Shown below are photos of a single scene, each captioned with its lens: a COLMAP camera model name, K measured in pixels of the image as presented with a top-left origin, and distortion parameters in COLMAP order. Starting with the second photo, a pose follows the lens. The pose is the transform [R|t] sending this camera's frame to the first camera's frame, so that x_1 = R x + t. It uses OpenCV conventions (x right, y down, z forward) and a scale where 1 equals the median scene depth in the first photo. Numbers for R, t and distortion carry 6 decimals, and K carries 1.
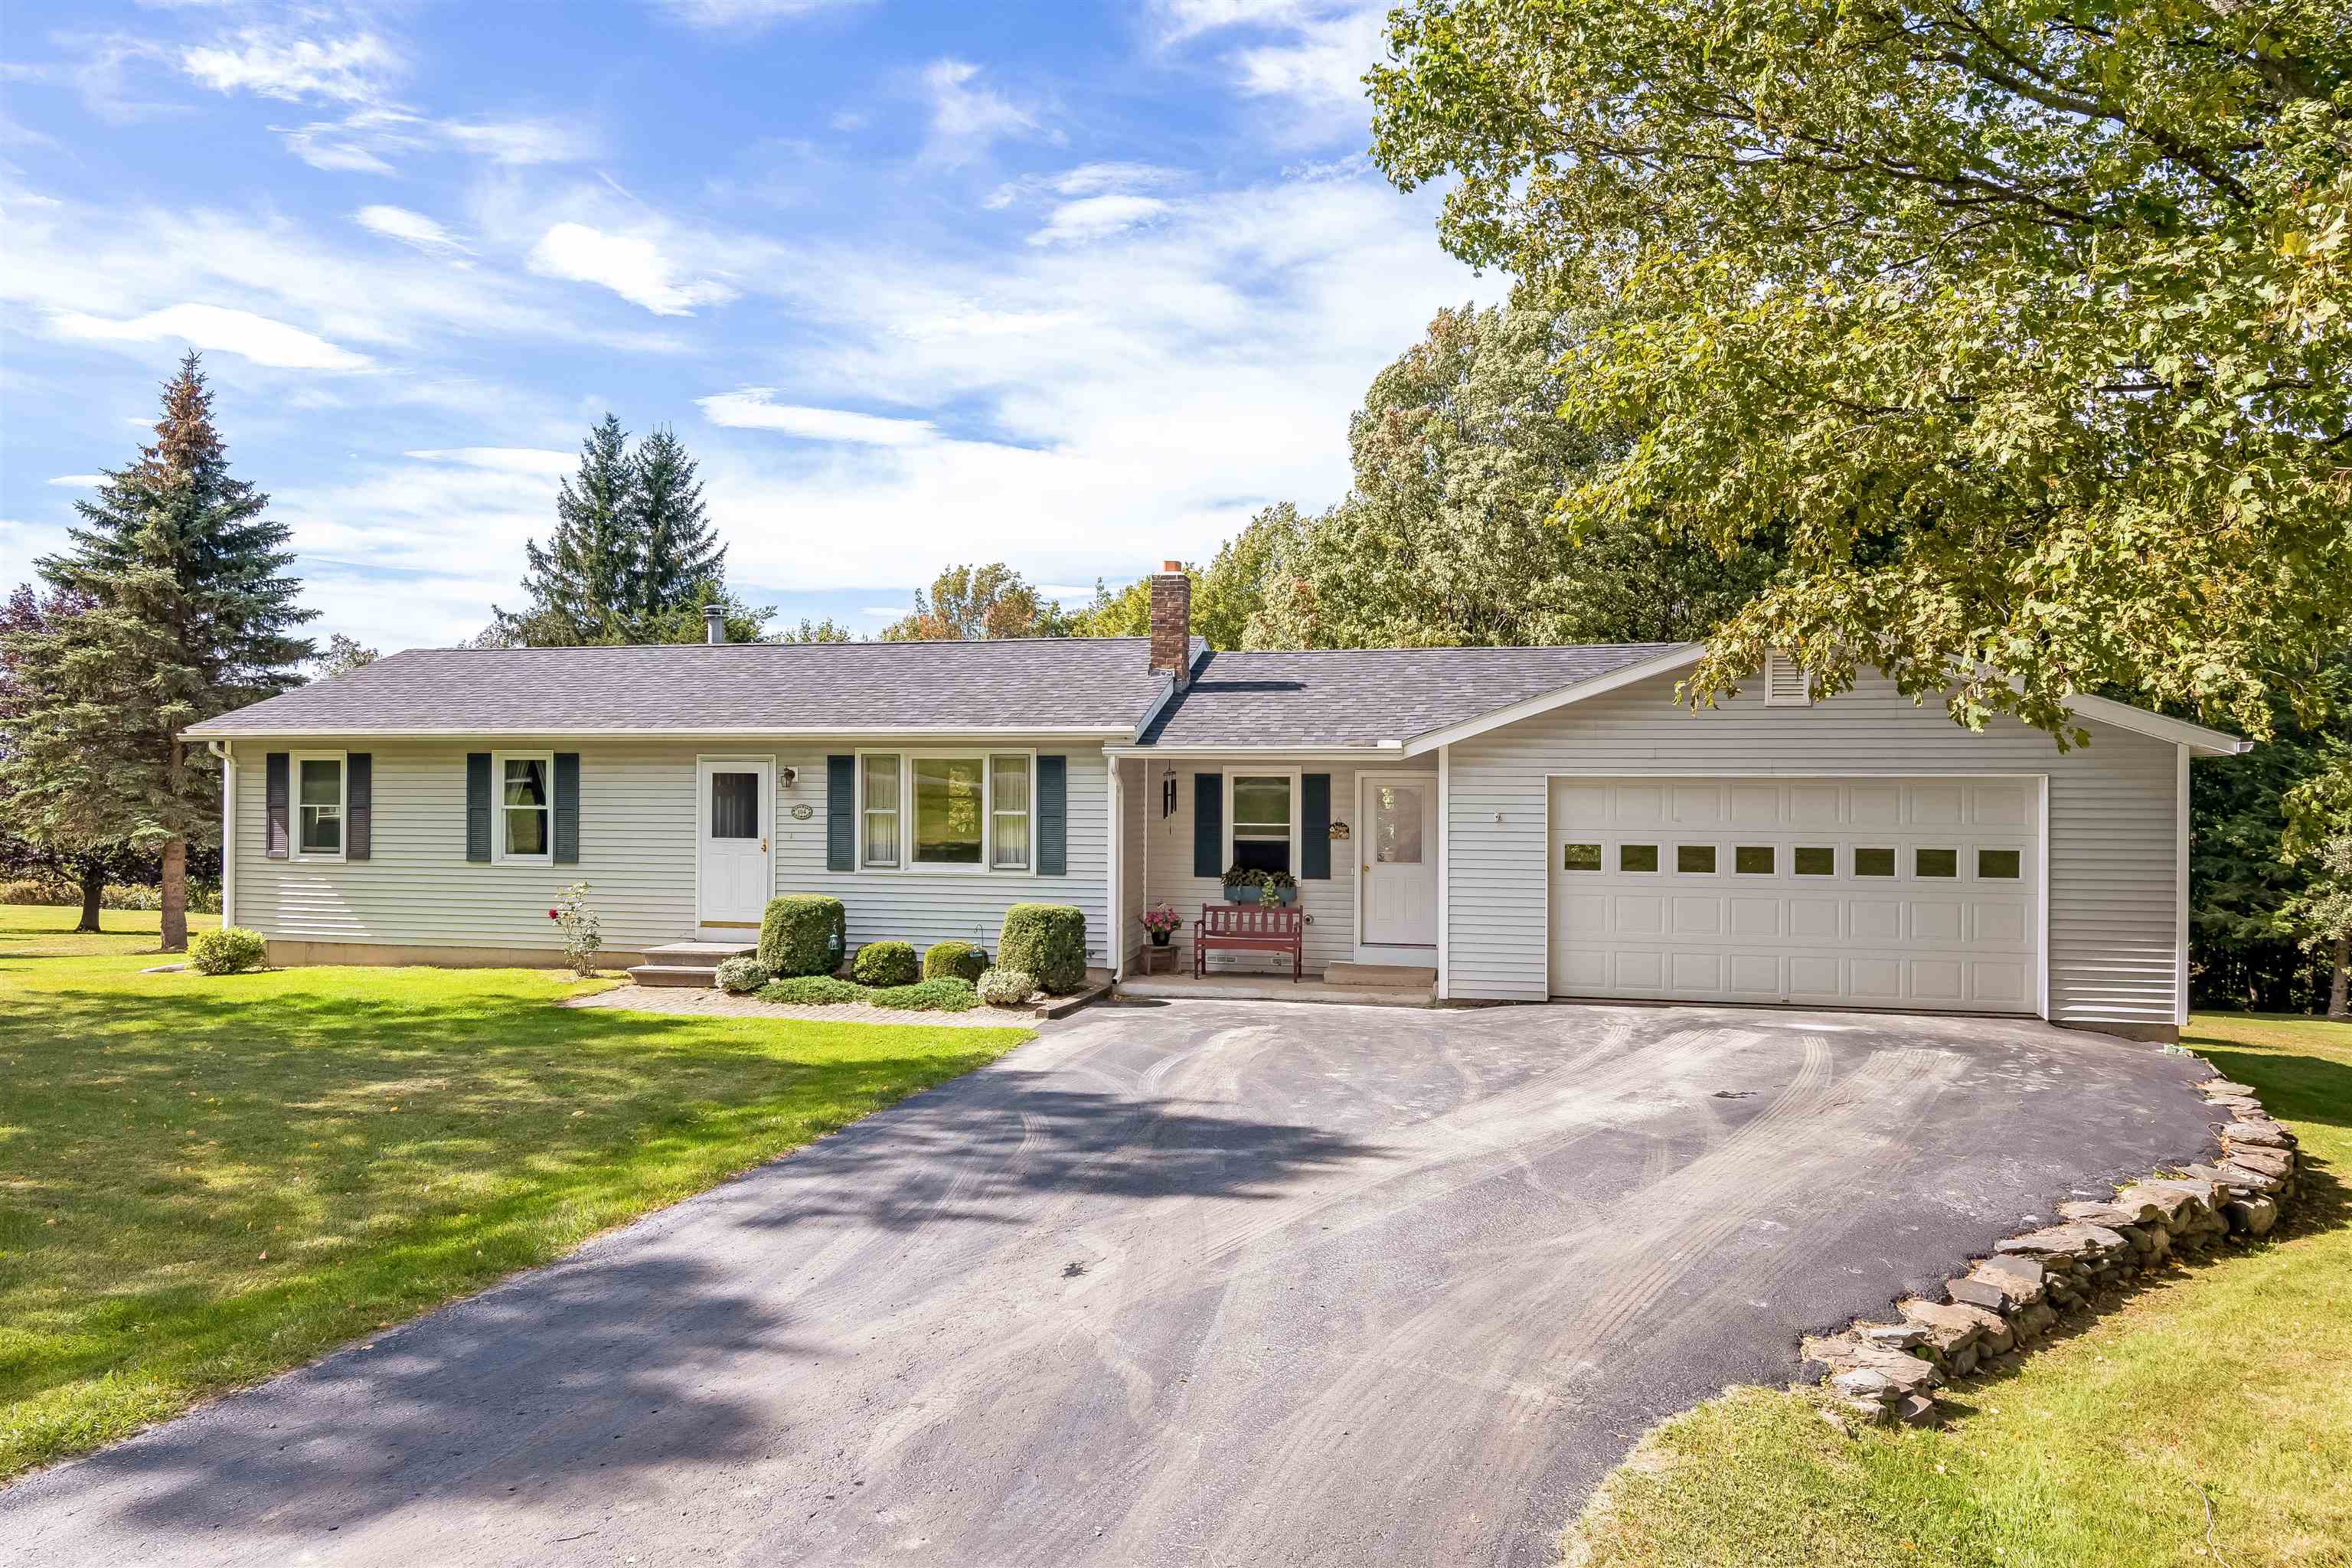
lens RADIAL K [[1412.2, 0, 1274.2], [0, 1412.2, 753.2], [0, 0, 1]] dist [0.005115, -0.009616]
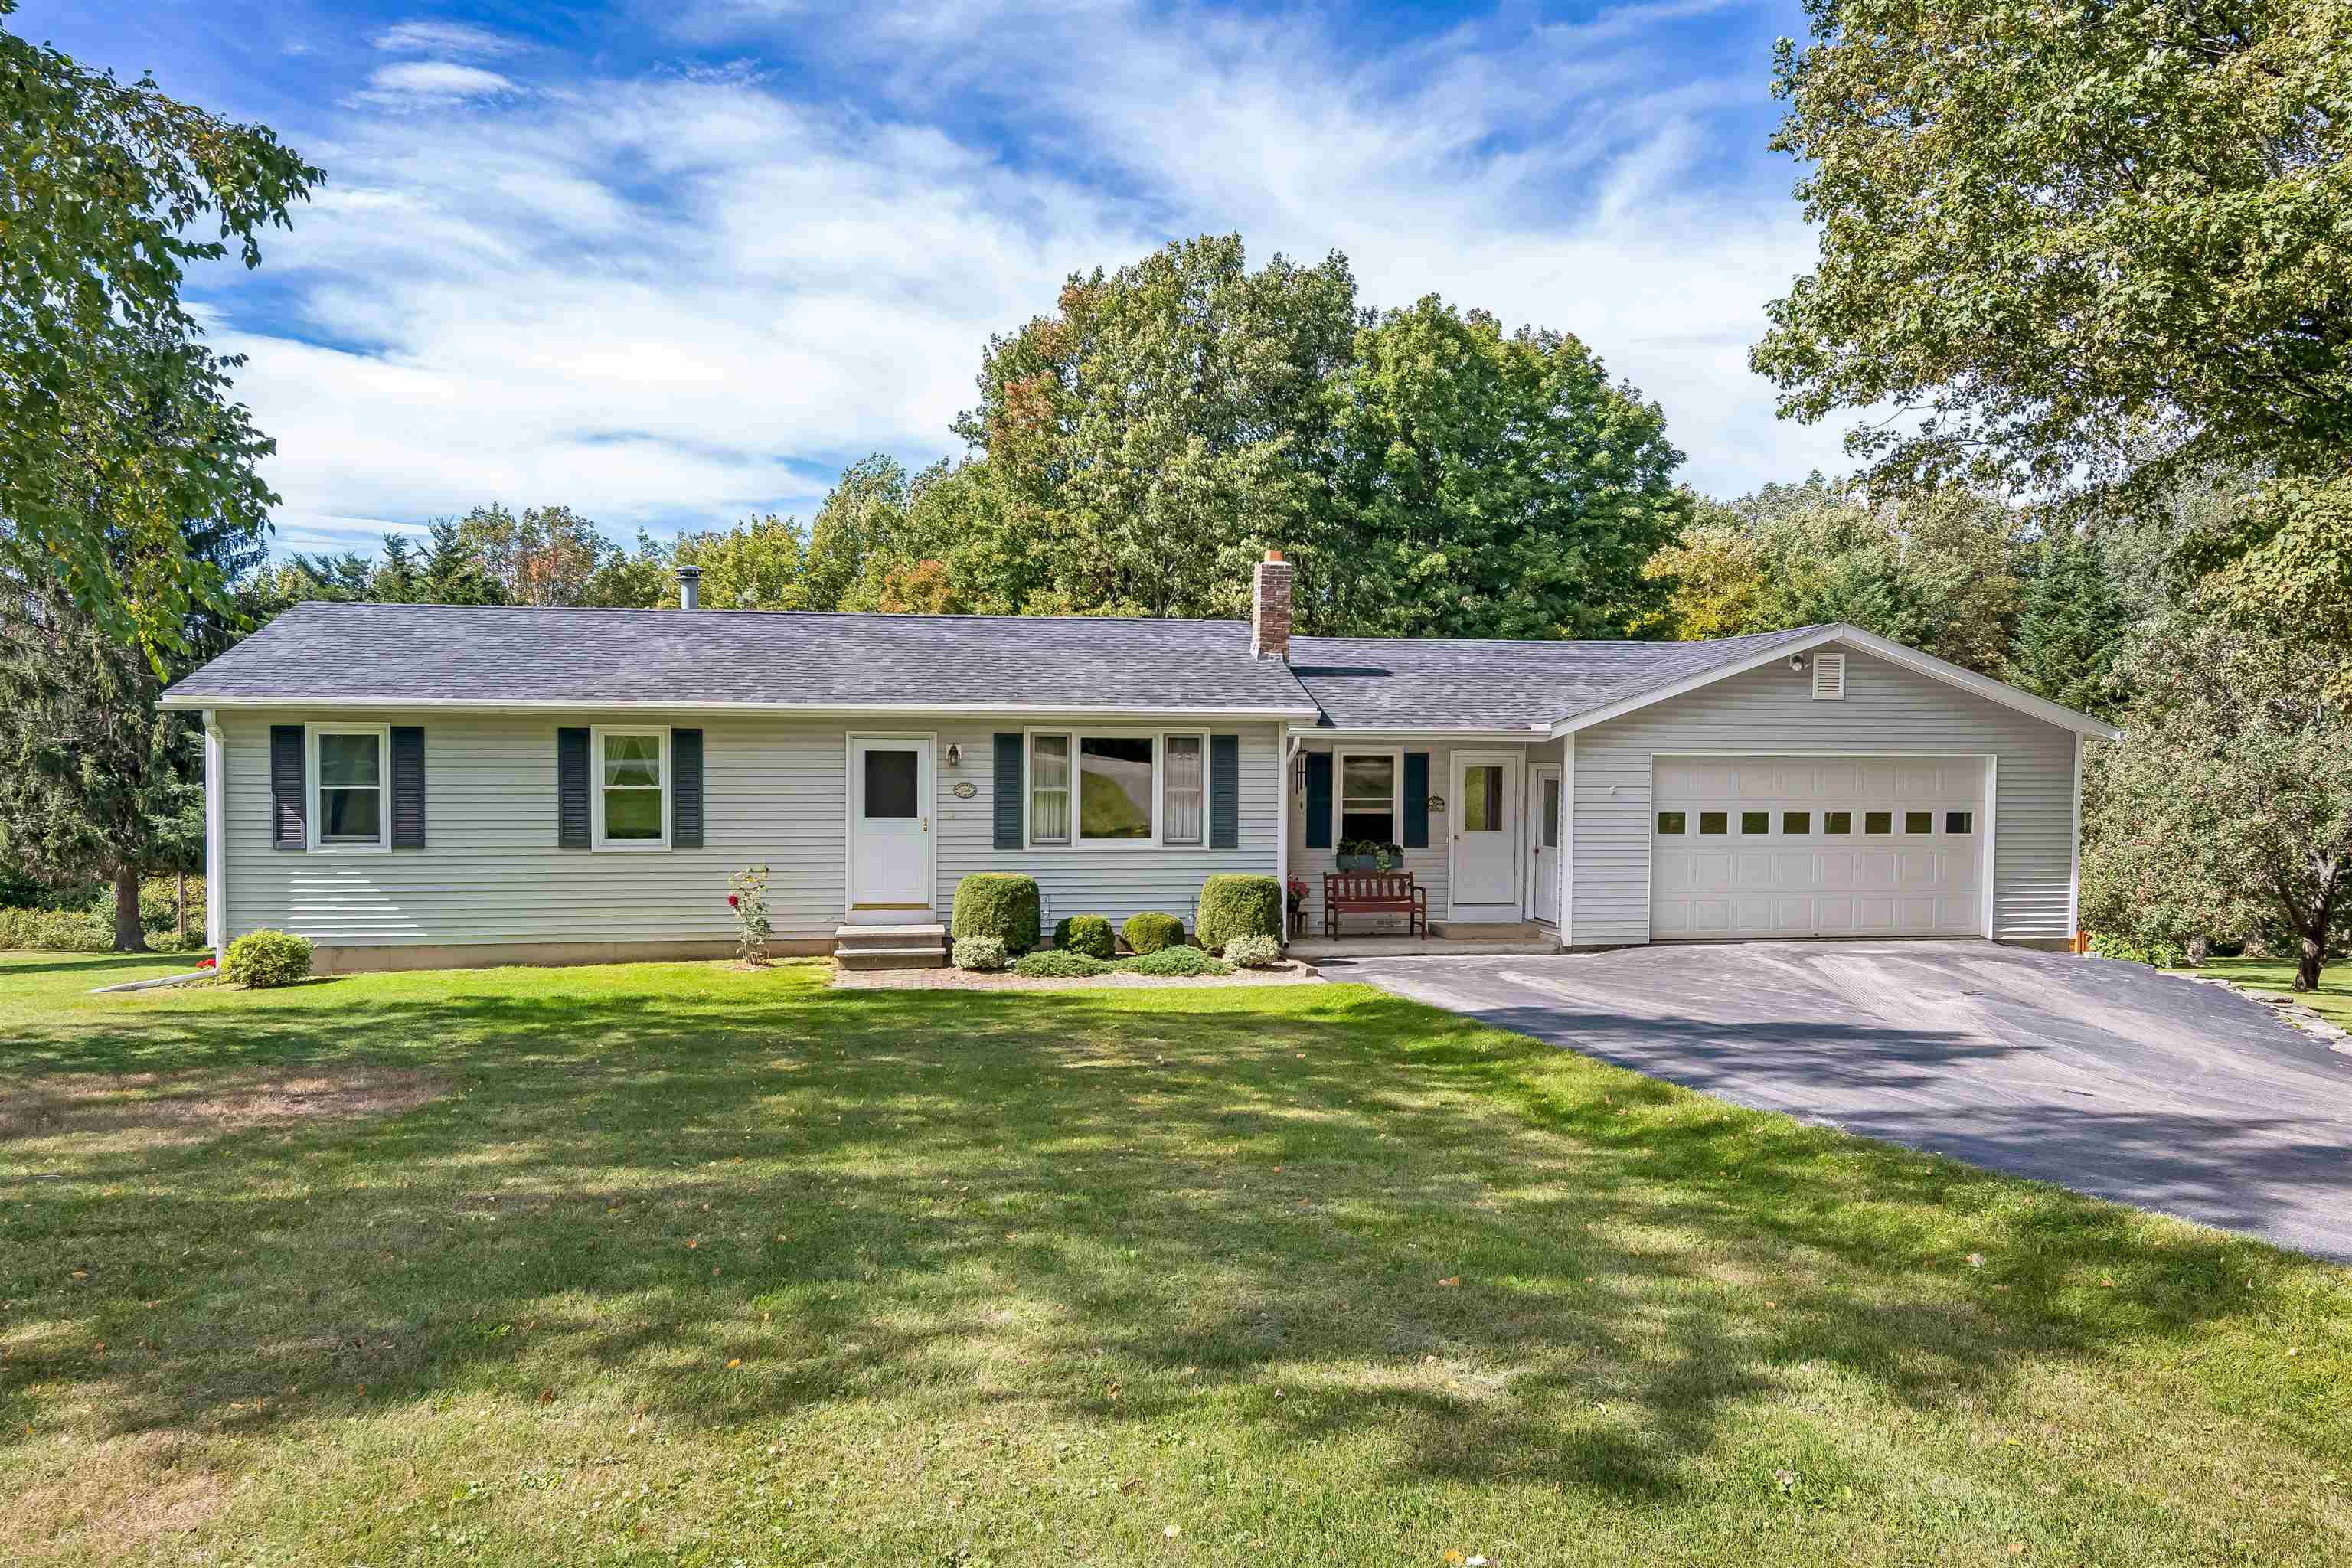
lens RADIAL K [[1547.4, 0, 1140.3], [0, 1547.4, 713.7], [0, 0, 1]] dist [-0.006769, 0.000079]
pose [[0.932893, 0.010618, 0.359997, -0.607998], [-0.008149, 0.999932, -0.008374, -0.004200], [-0.360062, 0.004879, 0.932916, -0.058612]]
